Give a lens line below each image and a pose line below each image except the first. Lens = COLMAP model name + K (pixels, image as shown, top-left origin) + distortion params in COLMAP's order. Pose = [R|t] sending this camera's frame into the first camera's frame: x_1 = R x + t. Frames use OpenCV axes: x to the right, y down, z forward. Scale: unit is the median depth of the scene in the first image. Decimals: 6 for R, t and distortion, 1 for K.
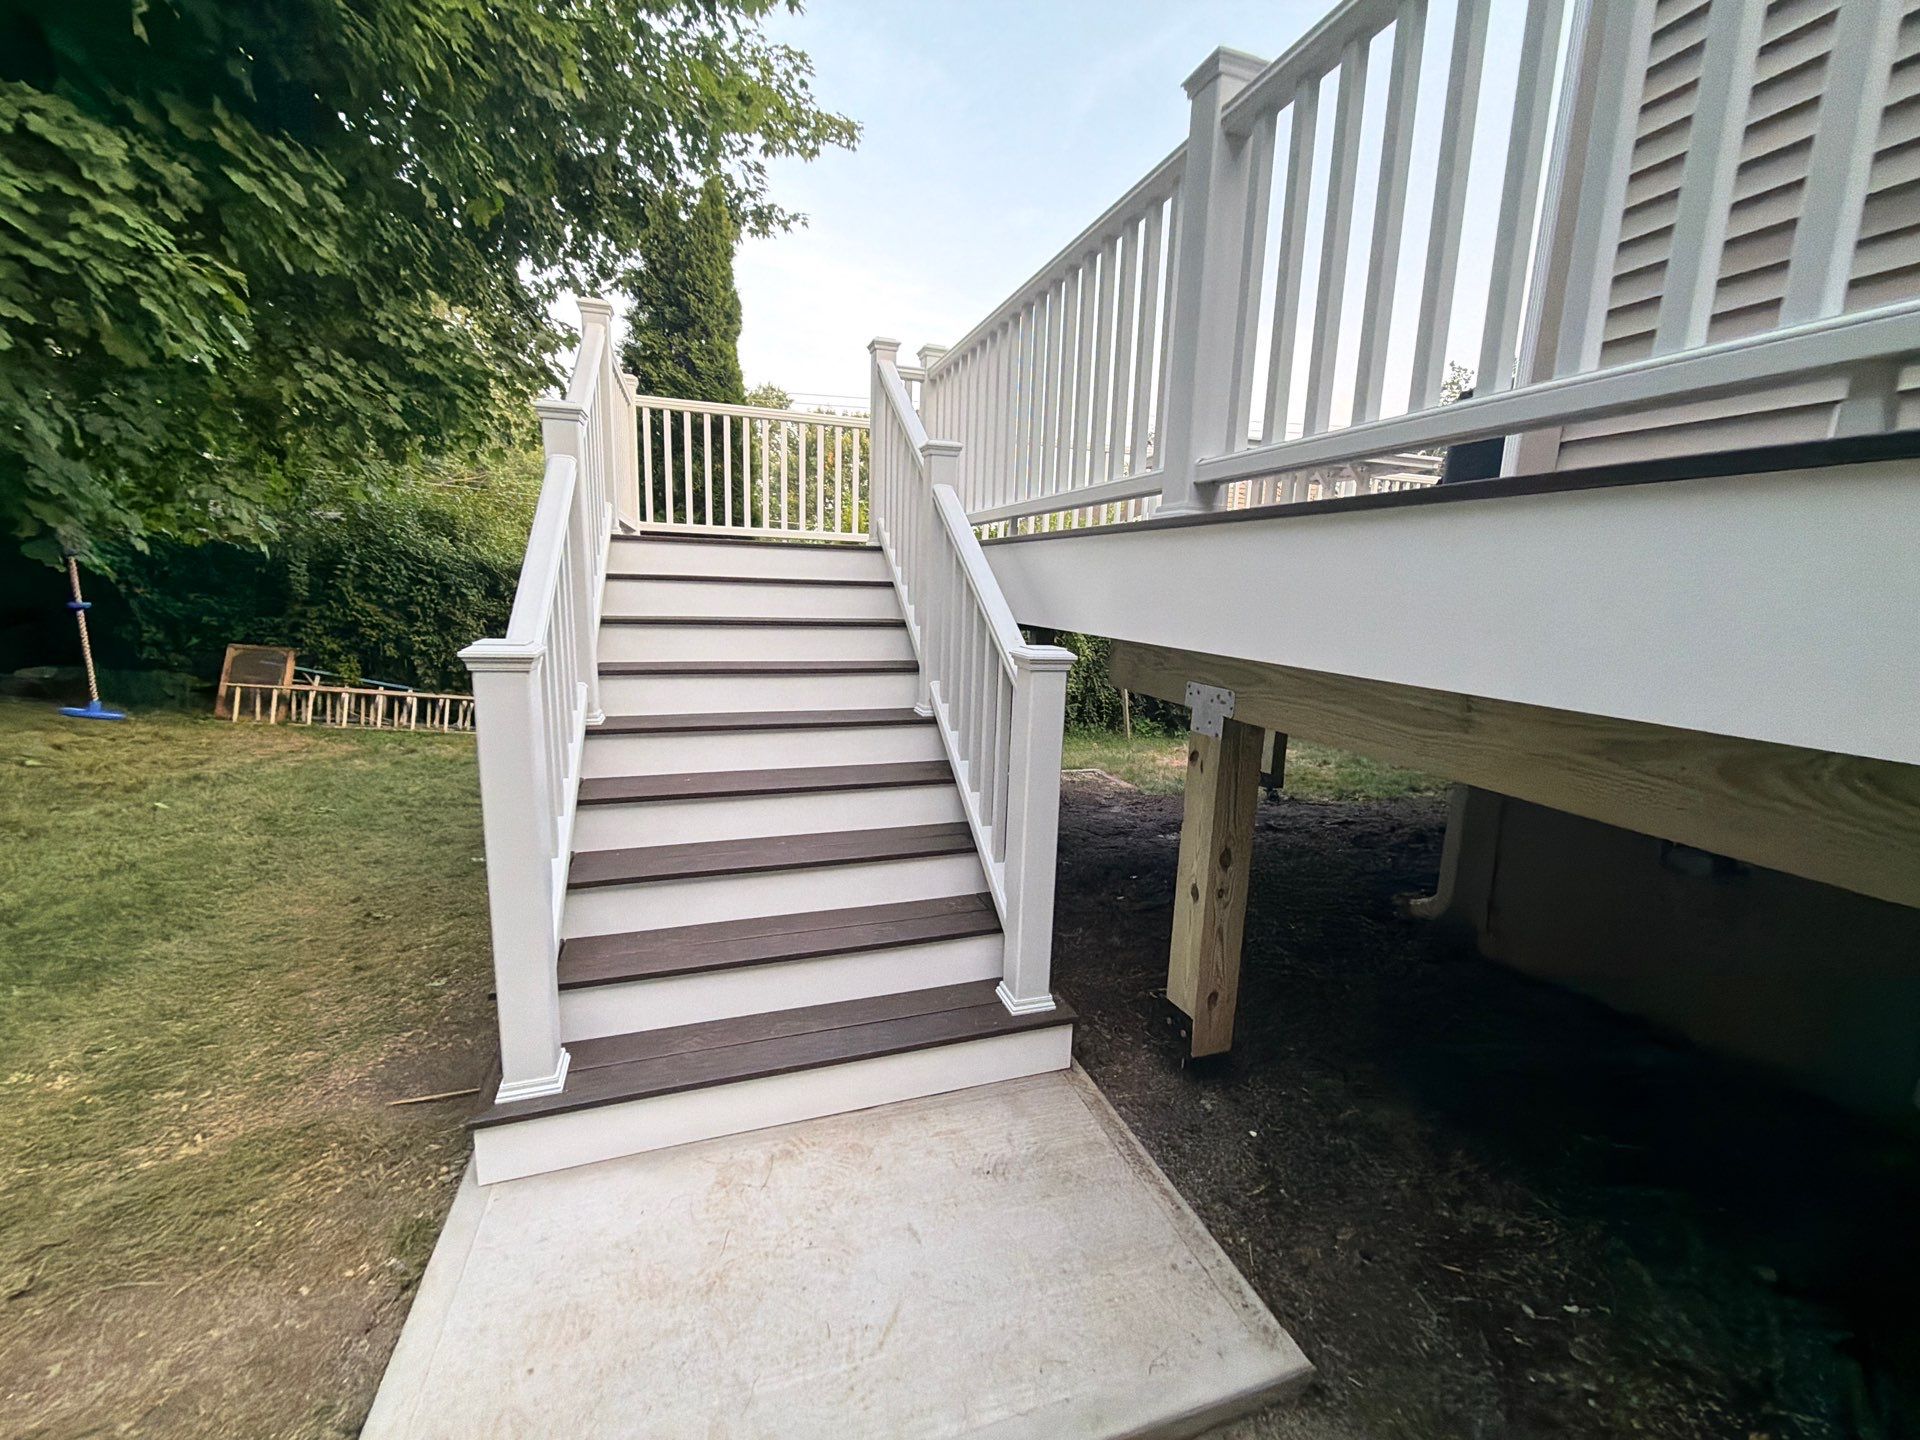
lens RADIAL K [[766.3, 0, 958.3], [0, 766.3, 715.8], [0, 0, 1]] dist [0.000000, 0.001149]
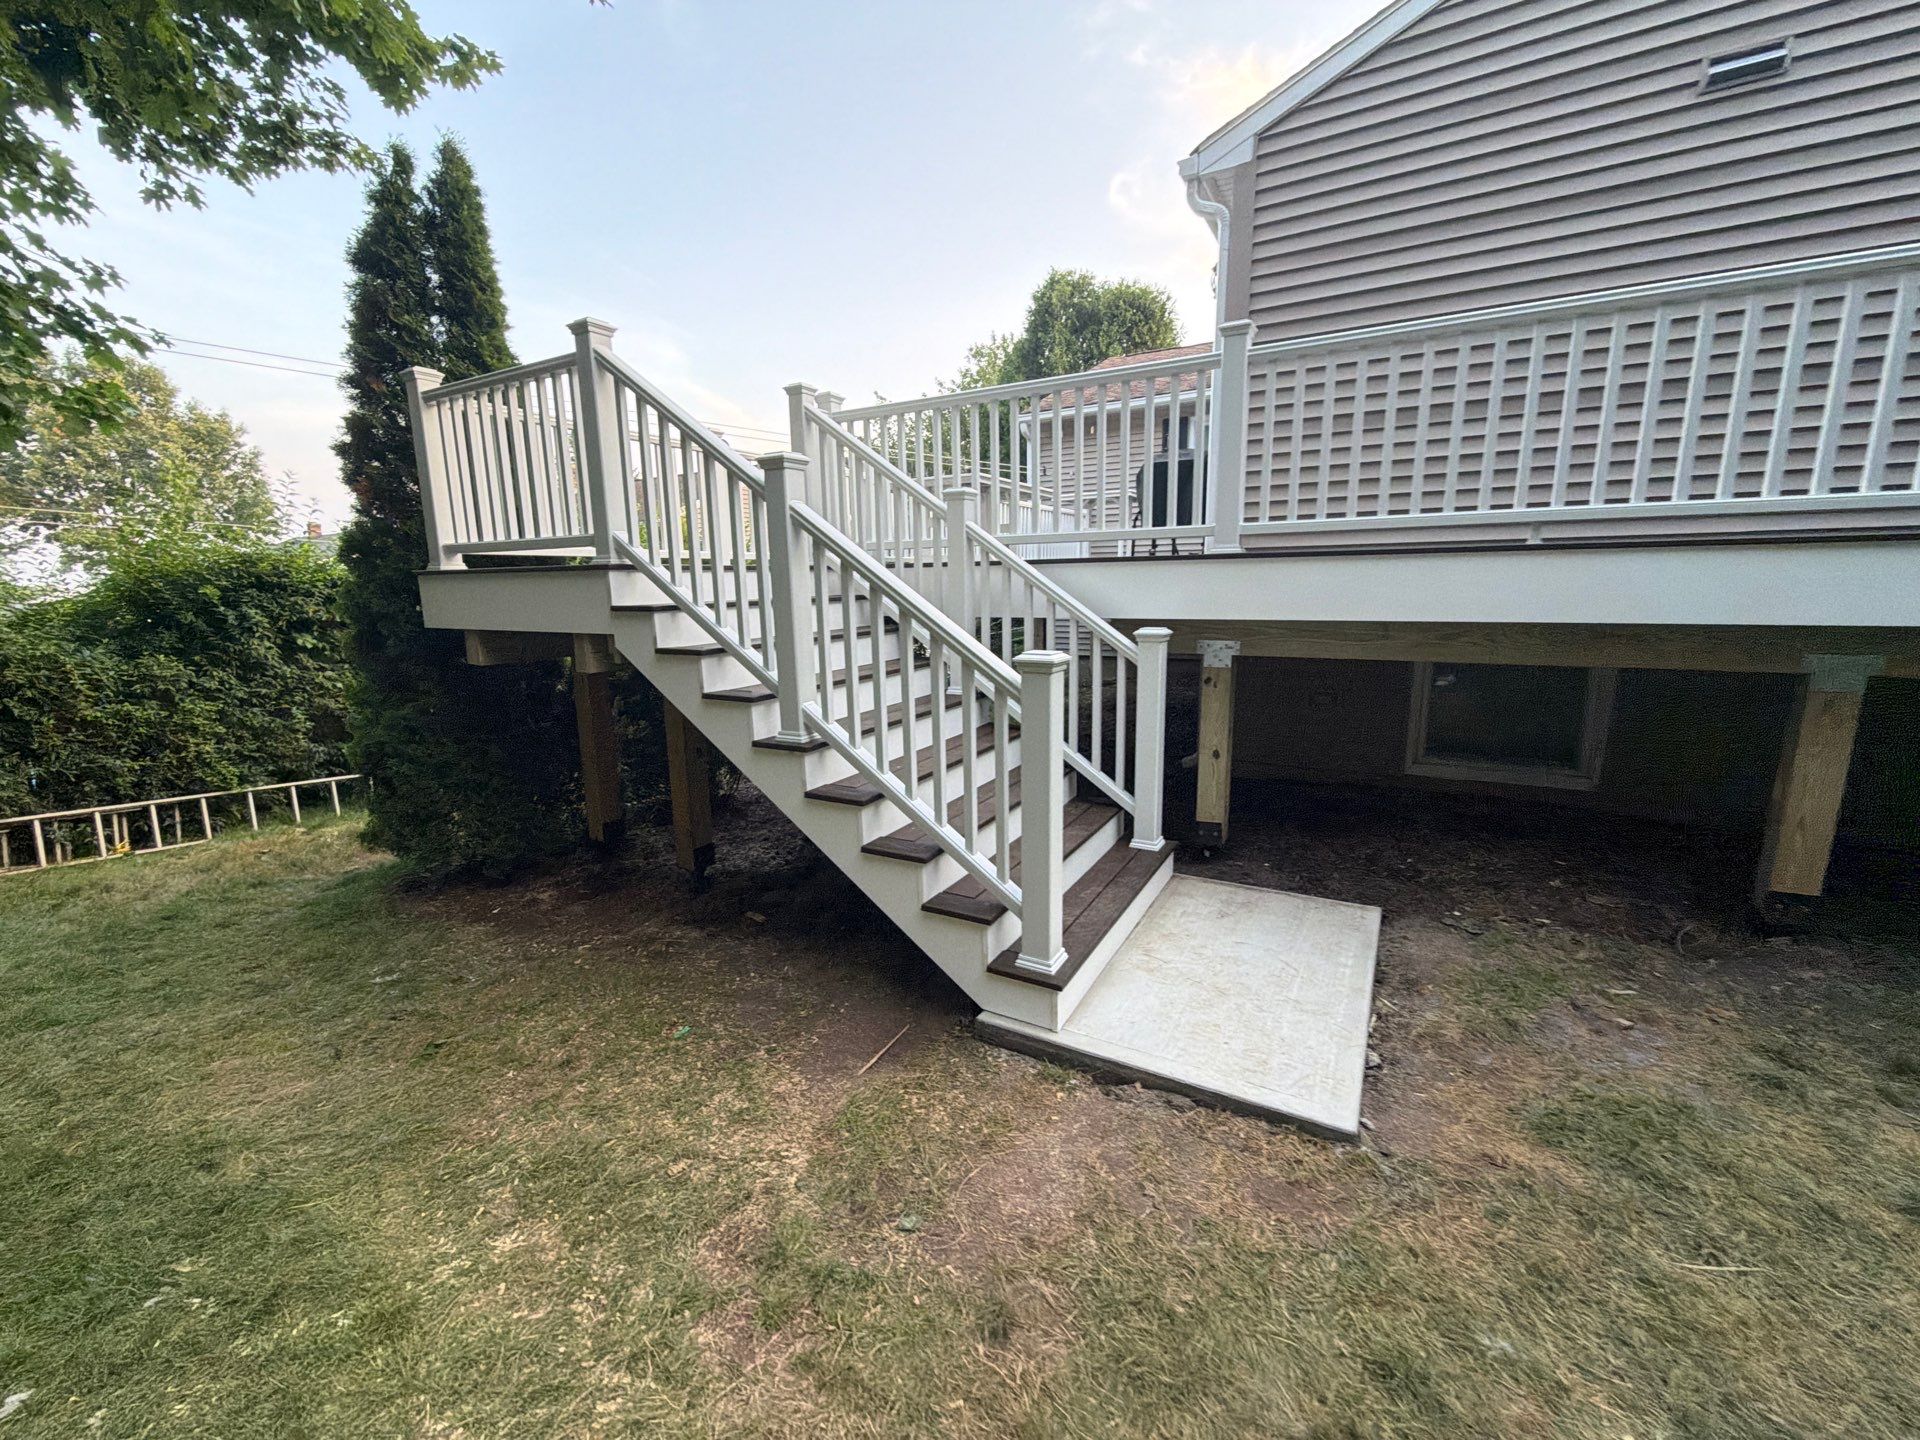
lens RADIAL K [[766.3, 0, 965.5], [0, 766.3, 721.5], [0, 0, 1]] dist [0.000000, 0.001149]
pose [[0.740705, -0.167414, 0.650637, -0.595339], [0.157016, 0.984772, 0.074638, -0.035362], [-0.653224, 0.046876, 0.755712, 0.001275]]
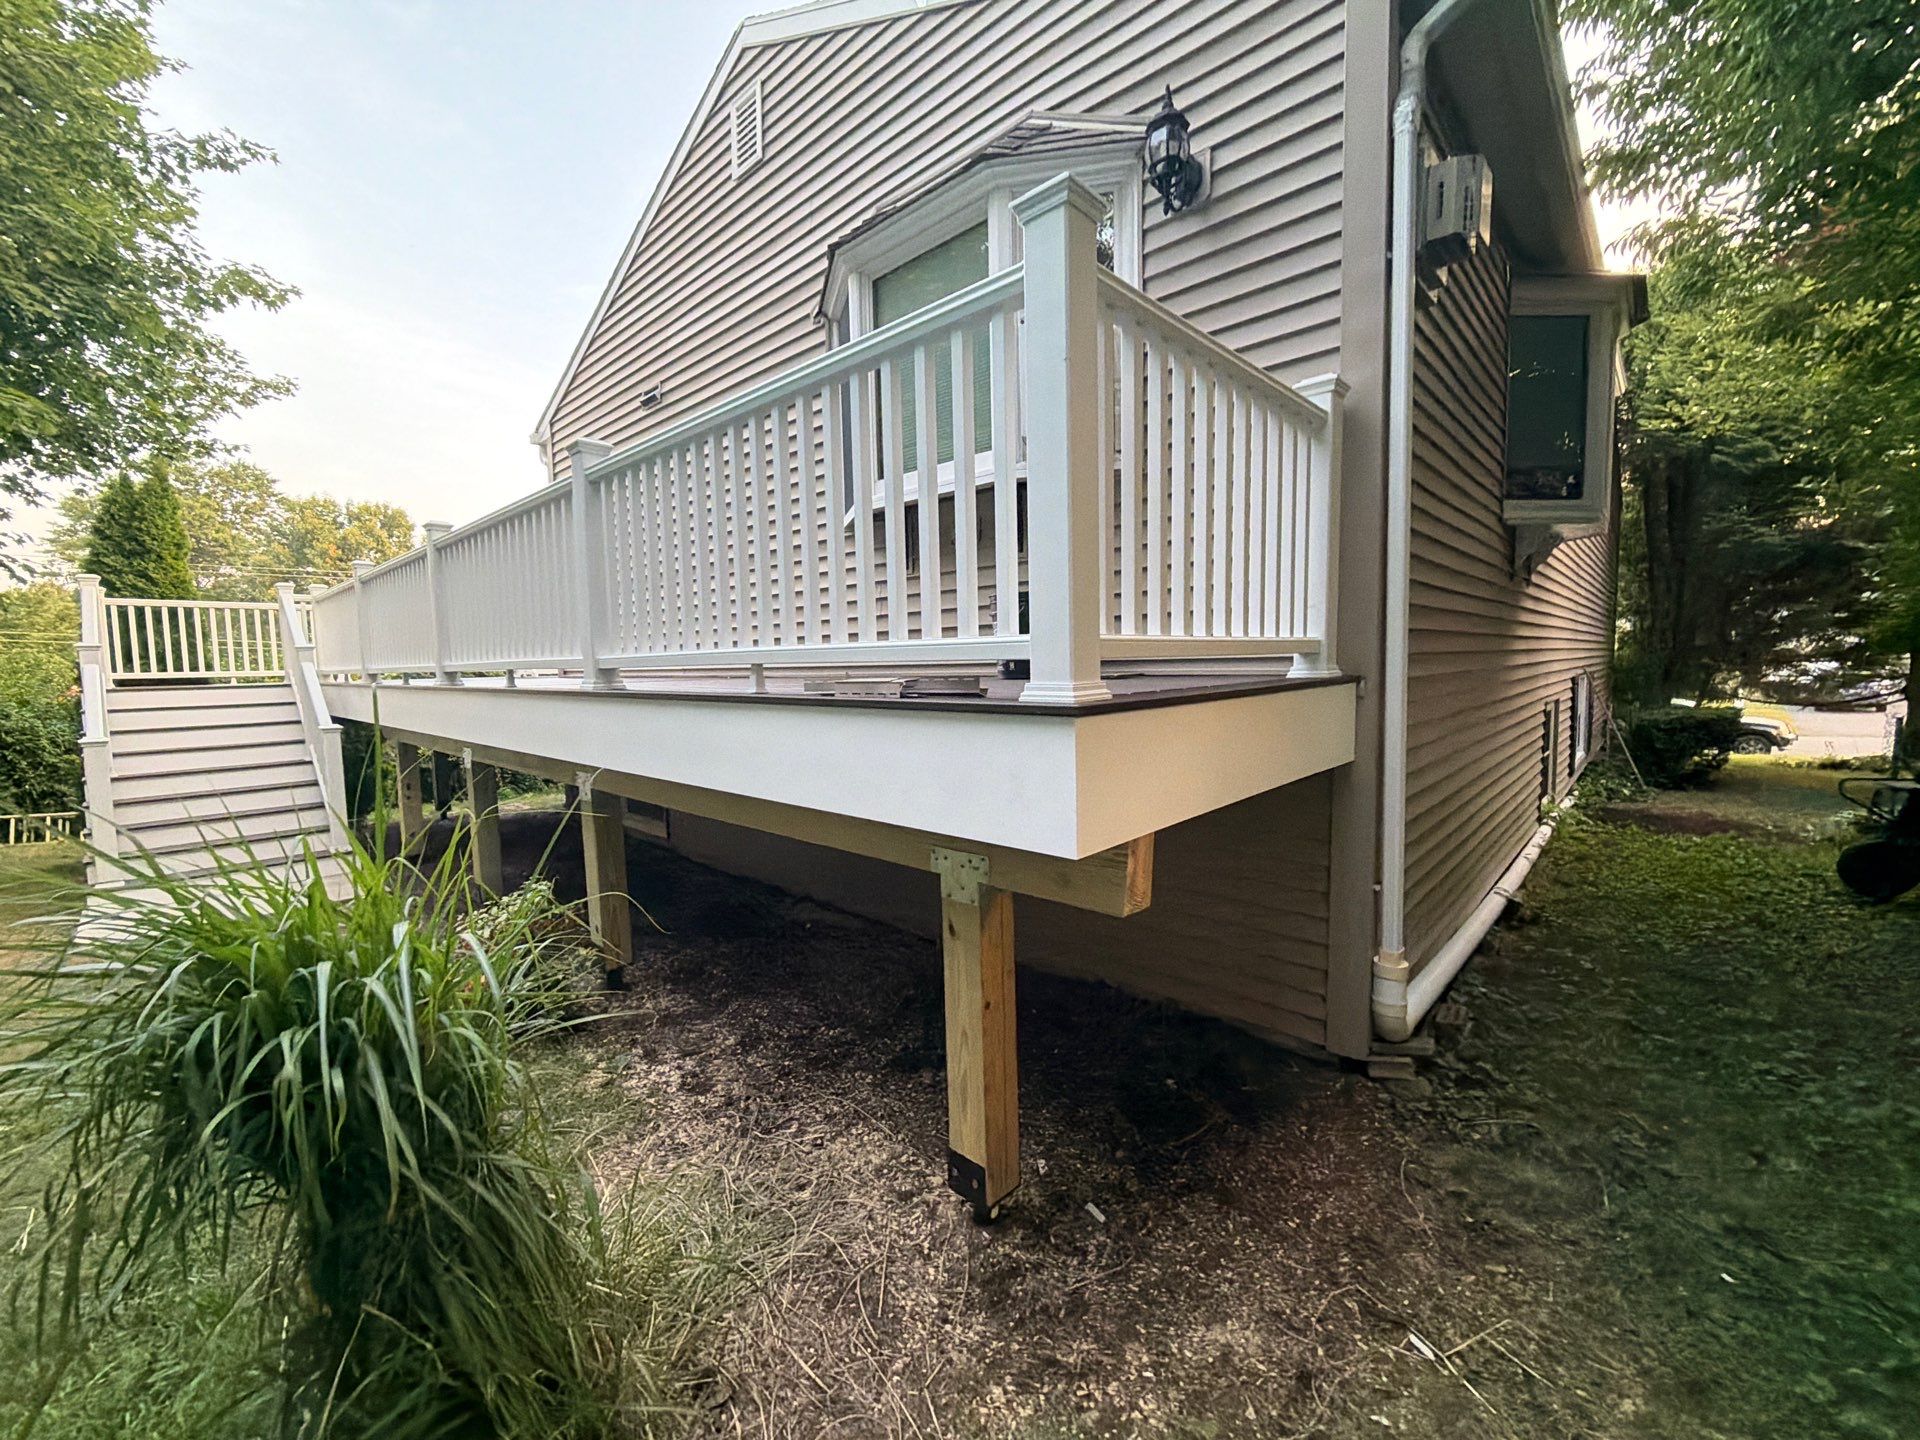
lens RADIAL K [[766.3, 0, 965.9], [0, 766.3, 725.5], [0, 0, 1]] dist [0.000000, 0.001149]
pose [[0.875852, -0.083237, 0.475347, 0.384949], [0.127648, 0.989888, -0.061861, 0.186650], [-0.465391, 0.114859, 0.877621, -1.250141]]
